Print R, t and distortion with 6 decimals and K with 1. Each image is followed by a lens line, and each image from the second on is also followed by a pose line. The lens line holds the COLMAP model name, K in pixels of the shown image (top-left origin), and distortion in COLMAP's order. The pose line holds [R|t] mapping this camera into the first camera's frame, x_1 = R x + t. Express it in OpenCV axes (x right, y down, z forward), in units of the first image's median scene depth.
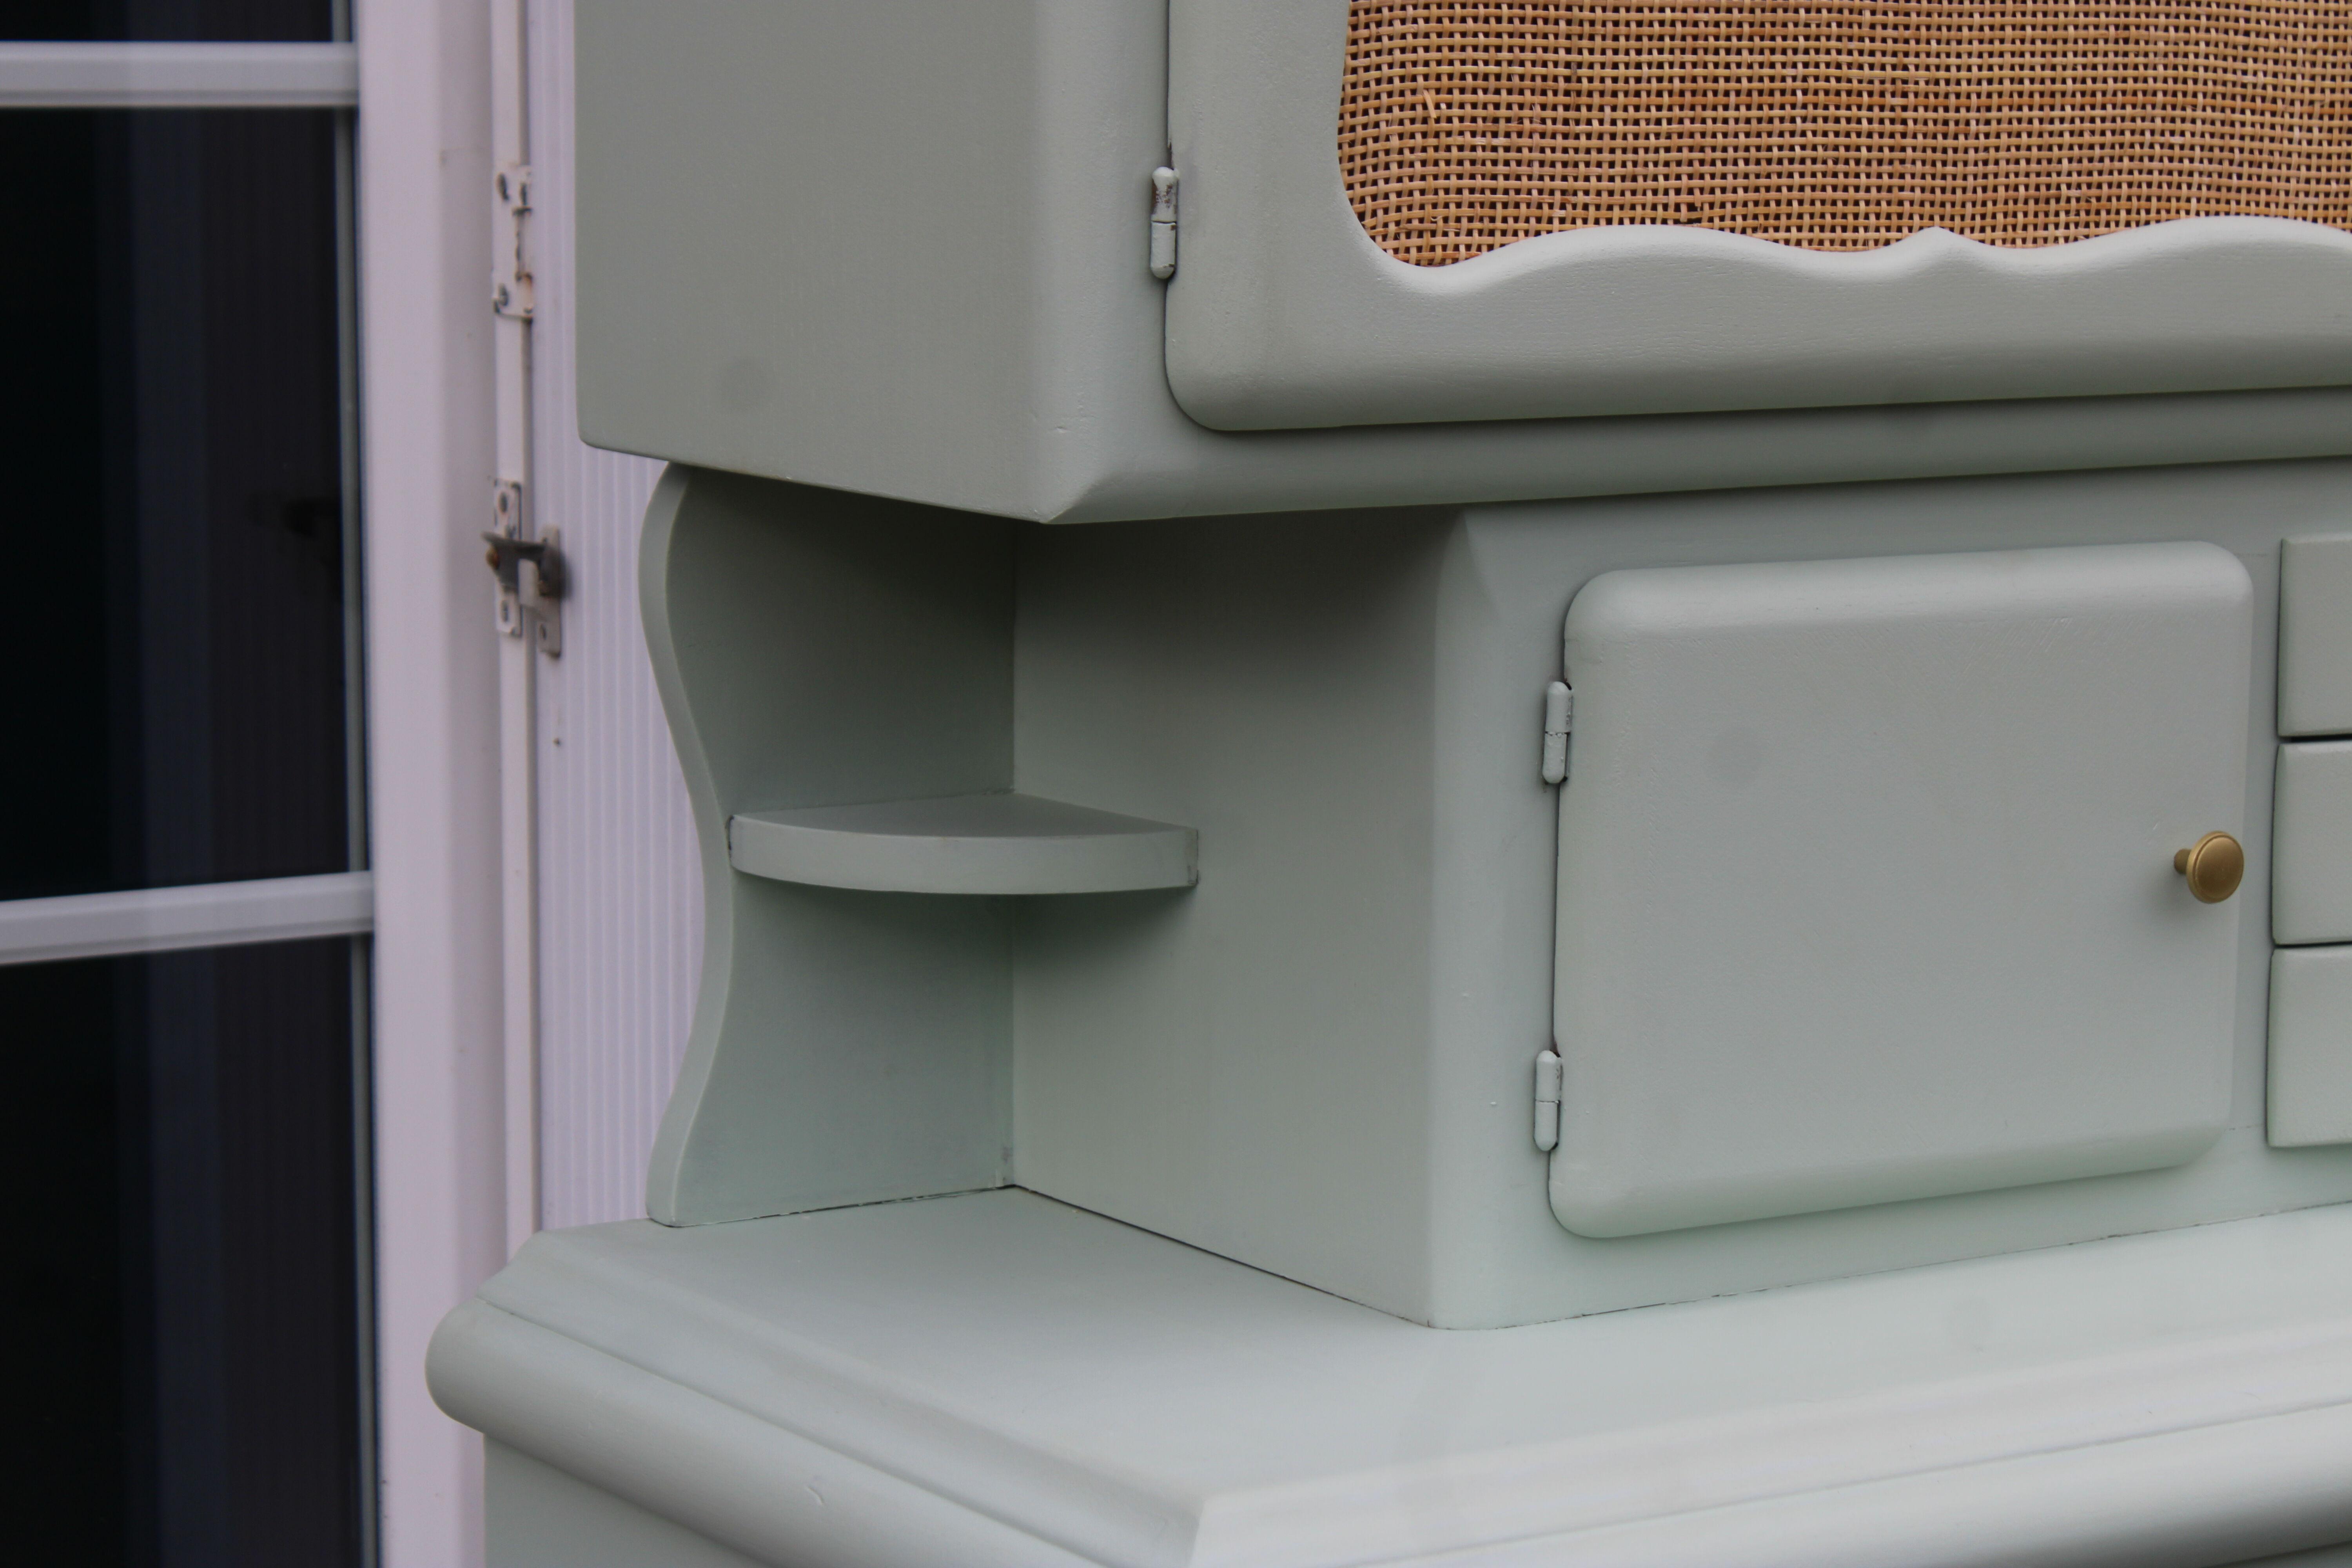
lens RADIAL K [[5591.9, 0, 1161.3], [0, 5591.9, 764.8], [0, 0, 1]] dist [0.063073, 0.345566]
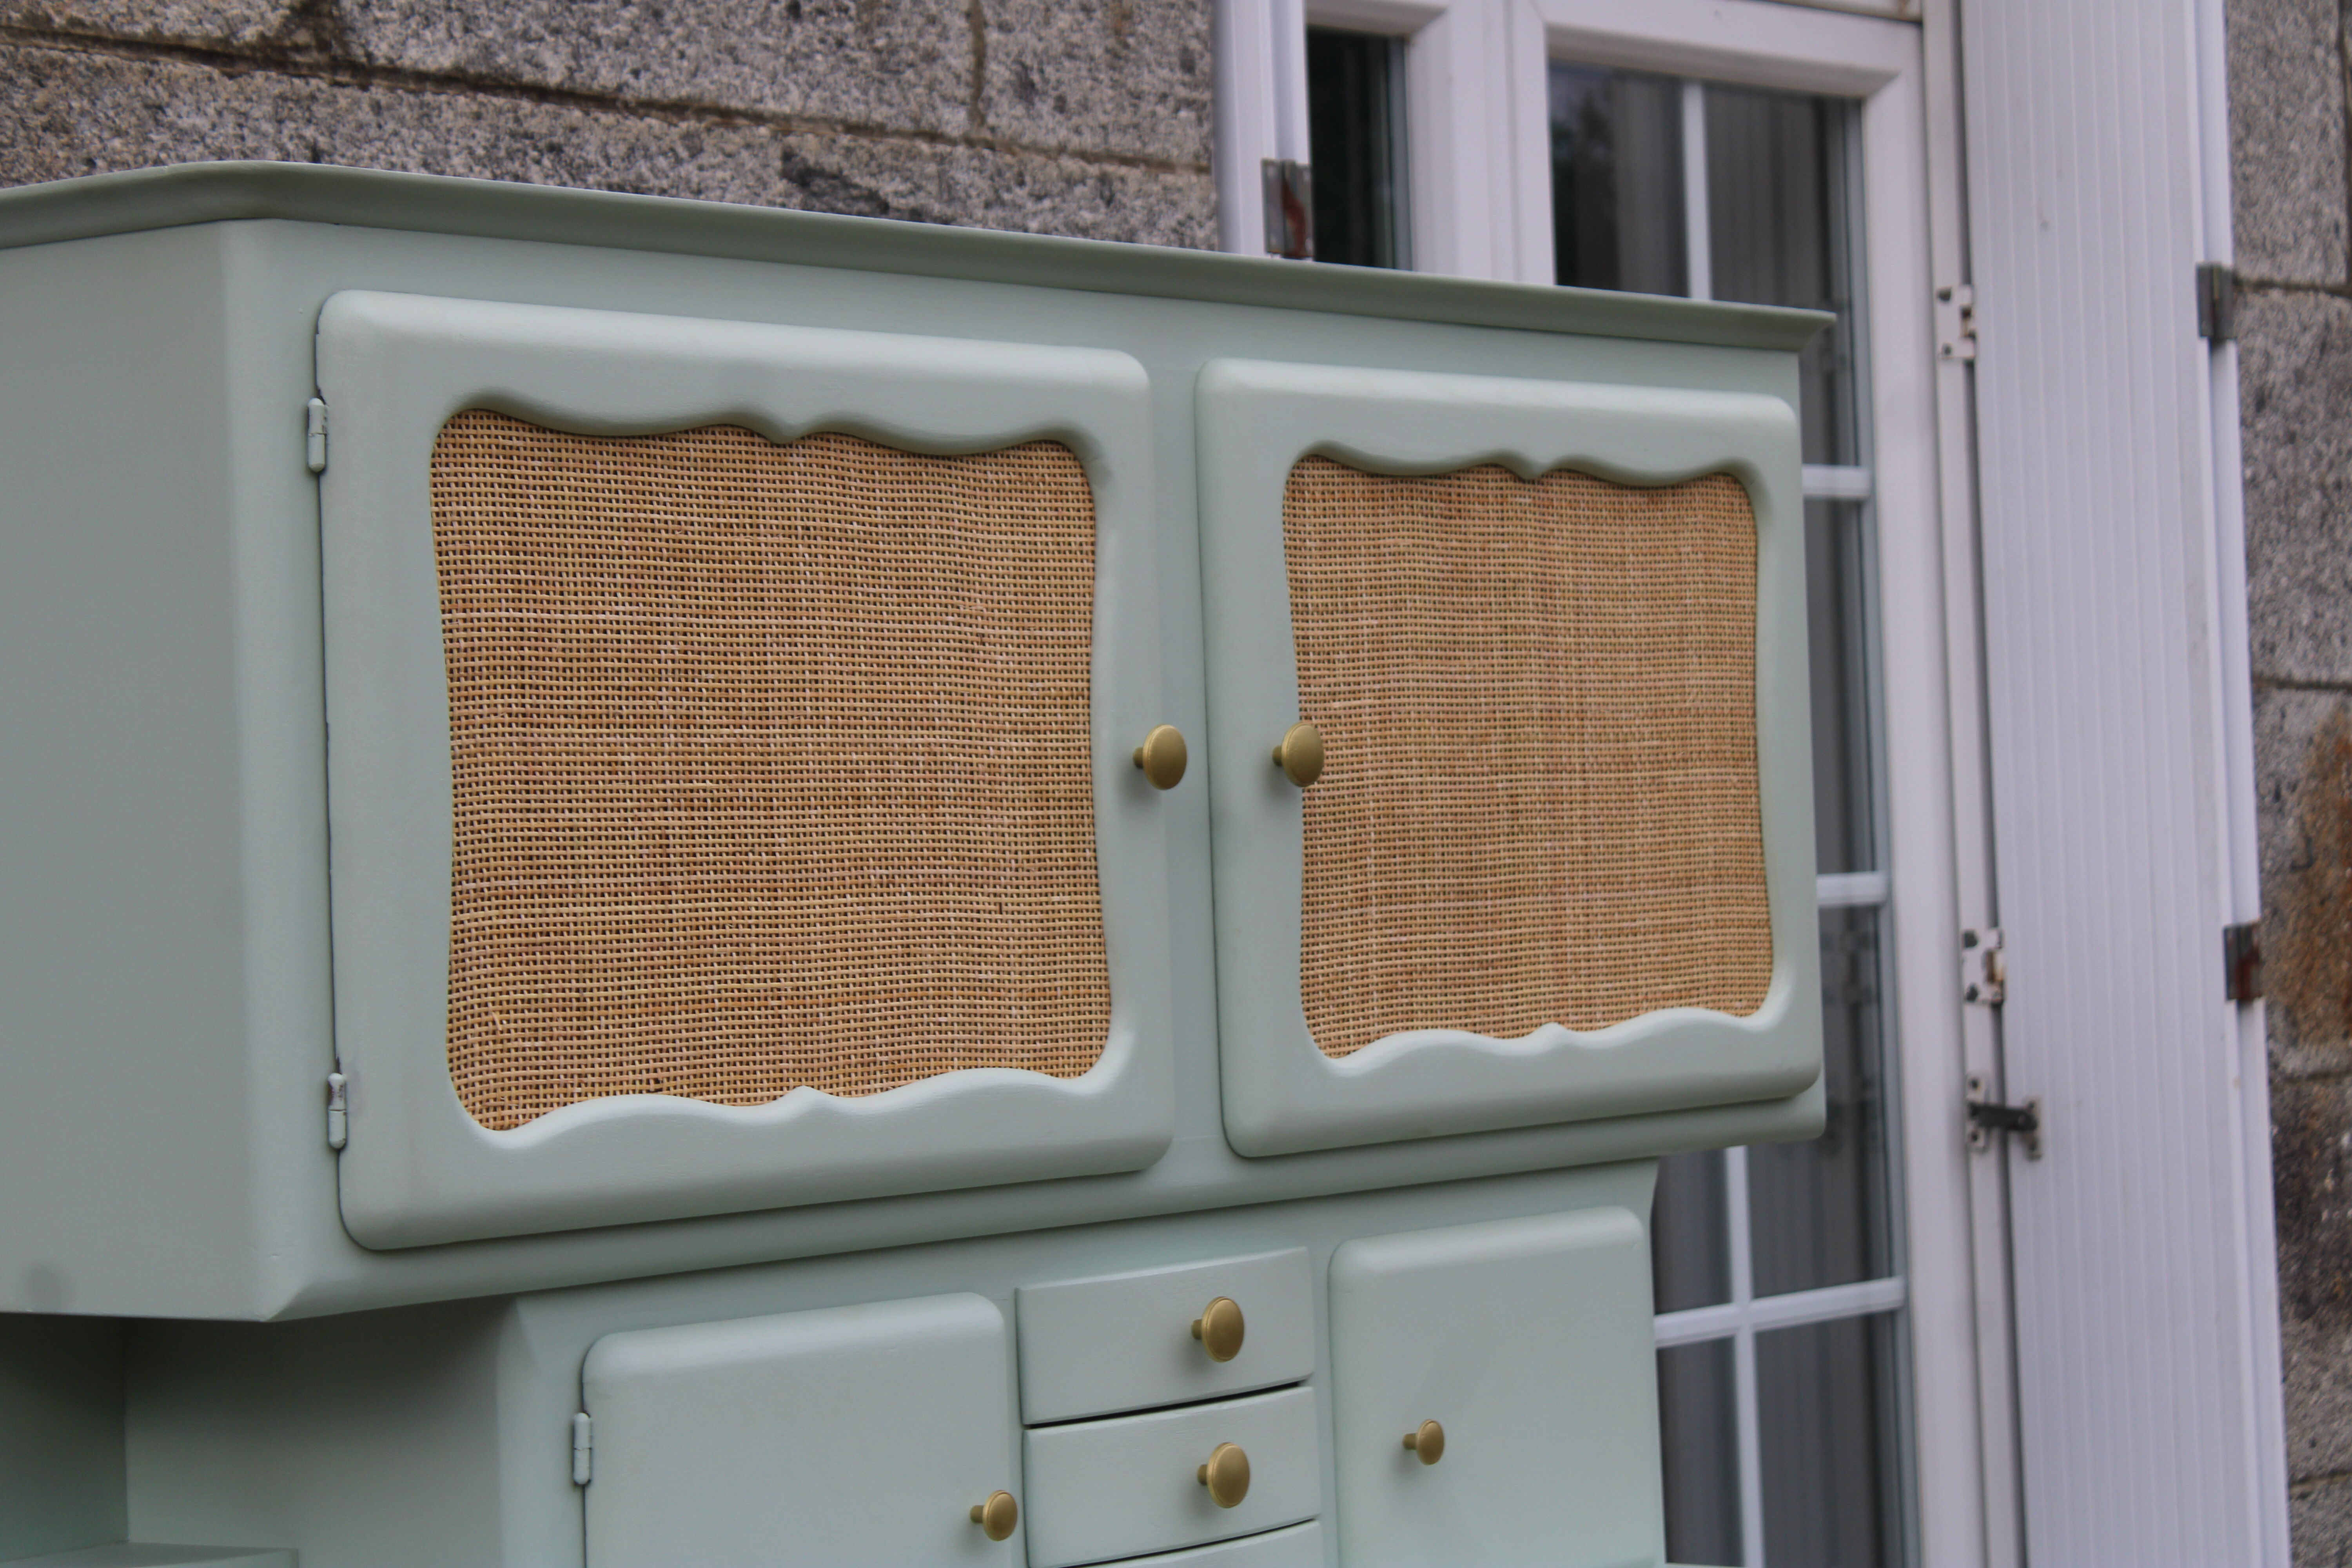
lens RADIAL K [[5591.9, 0, 1161.3], [0, 5591.9, 764.8], [0, 0, 1]] dist [0.063073, 0.345566]
pose [[0.948060, -0.038512, 0.315752, -0.240338], [0.087056, 0.986159, -0.141107, 0.037749], [-0.305948, 0.161266, 0.938291, -0.436003]]
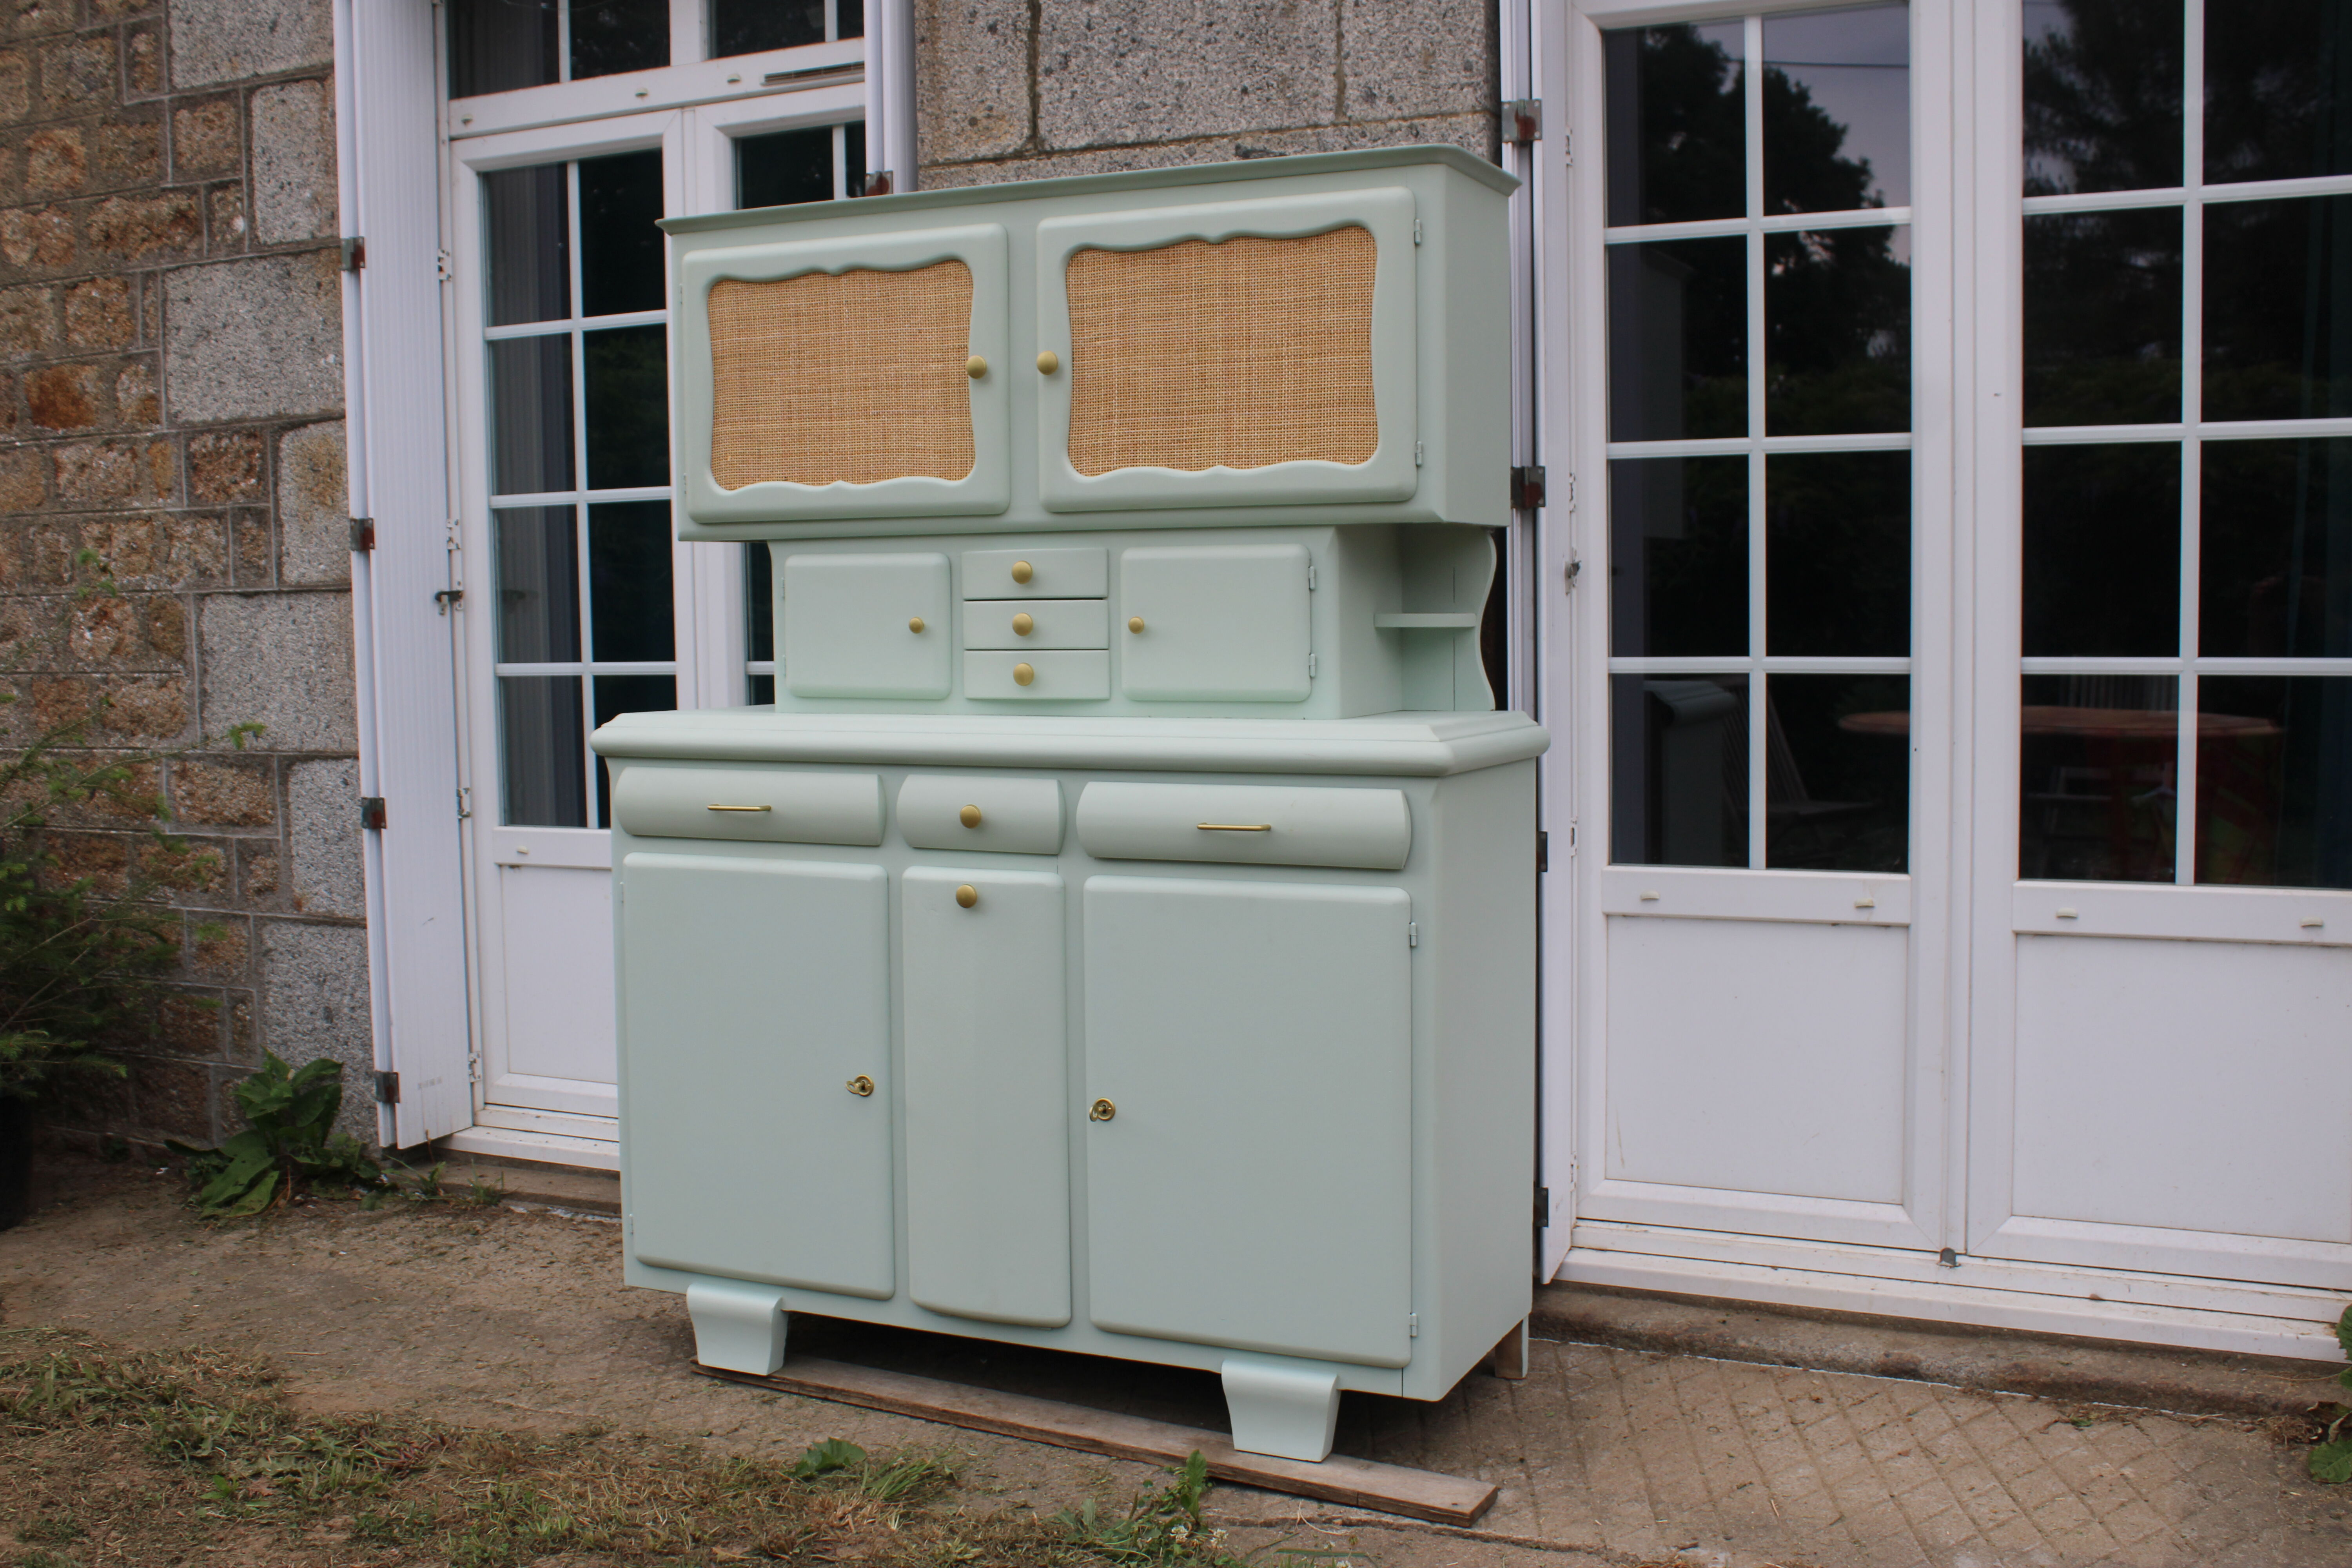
lens RADIAL K [[2345.0, 0, 1167.1], [0, 2345.0, 788.2], [0, 0, 1]] dist [-0.141584, 0.167532]
pose [[0.533485, 0.055204, -0.844006, 1.981786], [-0.100408, 0.994945, 0.001610, 0.131668], [0.839828, 0.083886, 0.536332, 0.214448]]
